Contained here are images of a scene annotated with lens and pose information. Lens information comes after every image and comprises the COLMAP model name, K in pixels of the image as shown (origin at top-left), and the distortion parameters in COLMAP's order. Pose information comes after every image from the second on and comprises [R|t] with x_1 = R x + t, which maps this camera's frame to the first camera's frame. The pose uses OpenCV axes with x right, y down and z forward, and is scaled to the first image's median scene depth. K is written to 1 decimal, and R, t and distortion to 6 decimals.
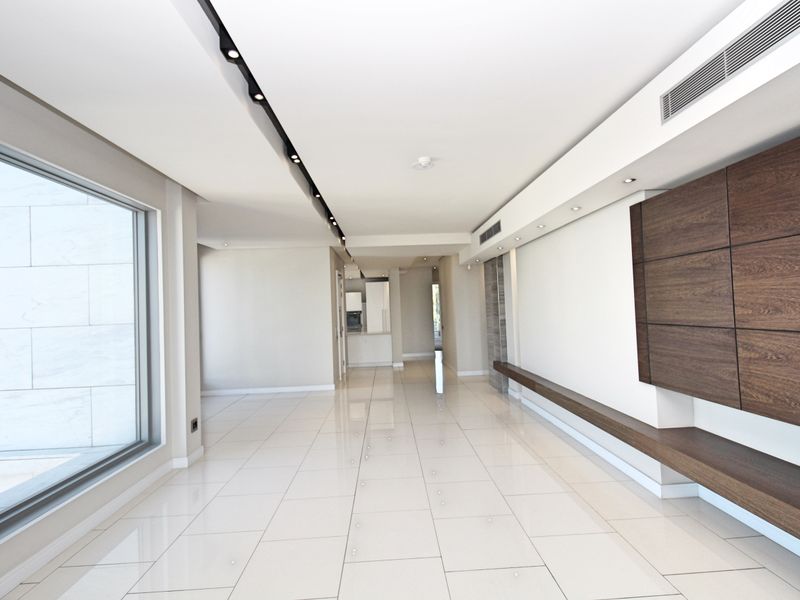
lens RADIAL K [[409.2, 0, 400.0], [0, 409.2, 300.0], [0, 0, 1]] dist [0.016701, -0.000960]
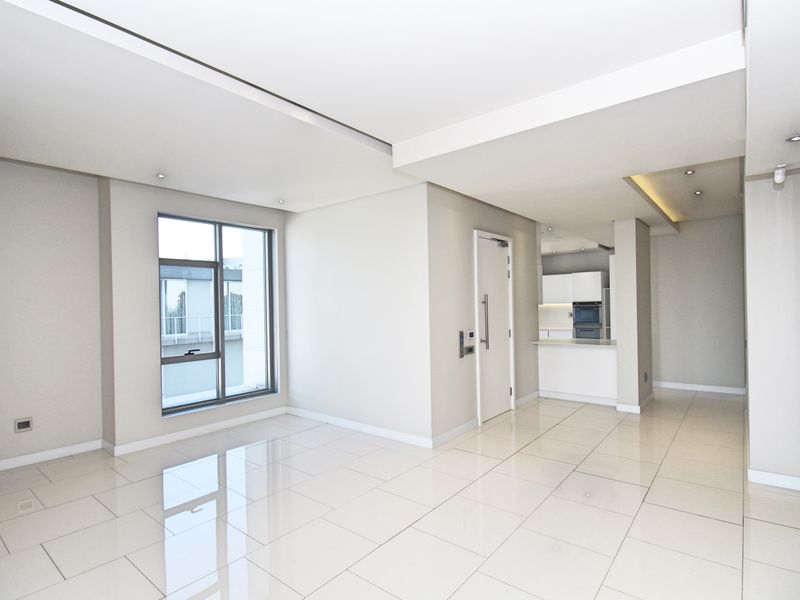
lens RADIAL K [[419.4, 0, 402.8], [0, 419.4, 303.9], [0, 0, 1]] dist [0.002109, -0.000700]
pose [[0.756540, 0.024073, -0.653505, 0.212867], [0.004345, 0.999115, 0.041834, 0.006030], [0.653933, -0.034489, 0.755766, 0.711101]]
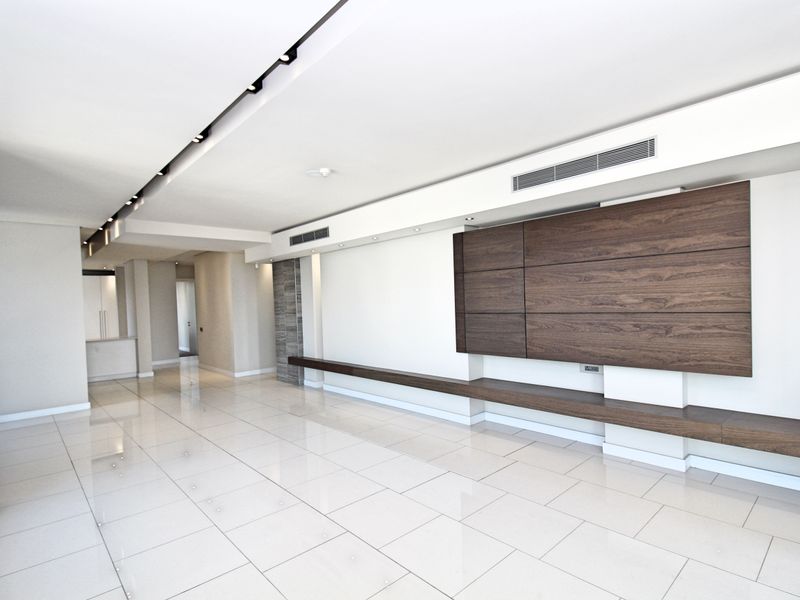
lens RADIAL K [[421.1, 0, 396.9], [0, 421.1, 313.3], [0, 0, 1]] dist [0.005324, 0.000310]
pose [[0.763086, -0.004427, 0.646282, -0.296505], [-0.010189, 0.999770, 0.018880, 0.015215], [-0.646216, -0.020992, 0.762865, -0.011120]]
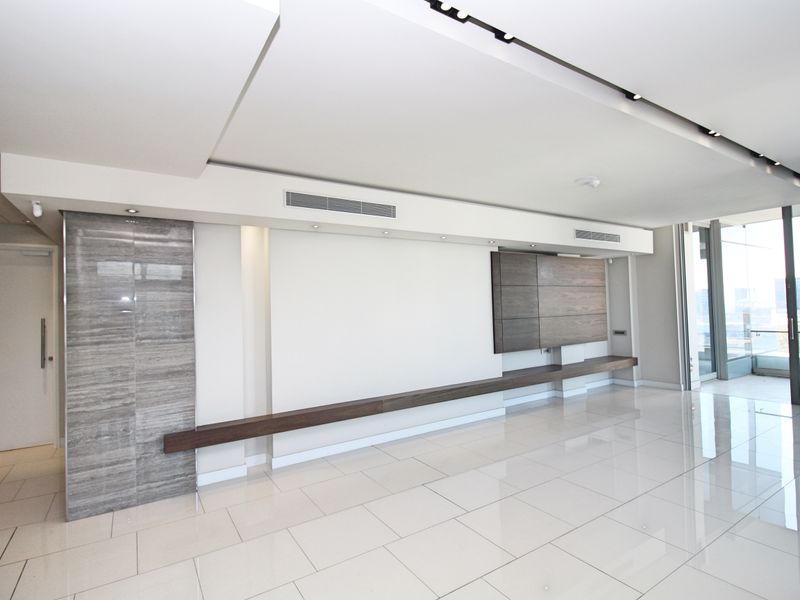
lens RADIAL K [[409.2, 0, 400.0], [0, 409.2, 300.0], [0, 0, 1]] dist [0.016701, -0.000960]
pose [[-0.508541, 0.066428, 0.858472, -0.362564], [0.028824, 0.997774, -0.060132, 0.033612], [-0.860555, -0.005835, -0.509324, 1.150920]]
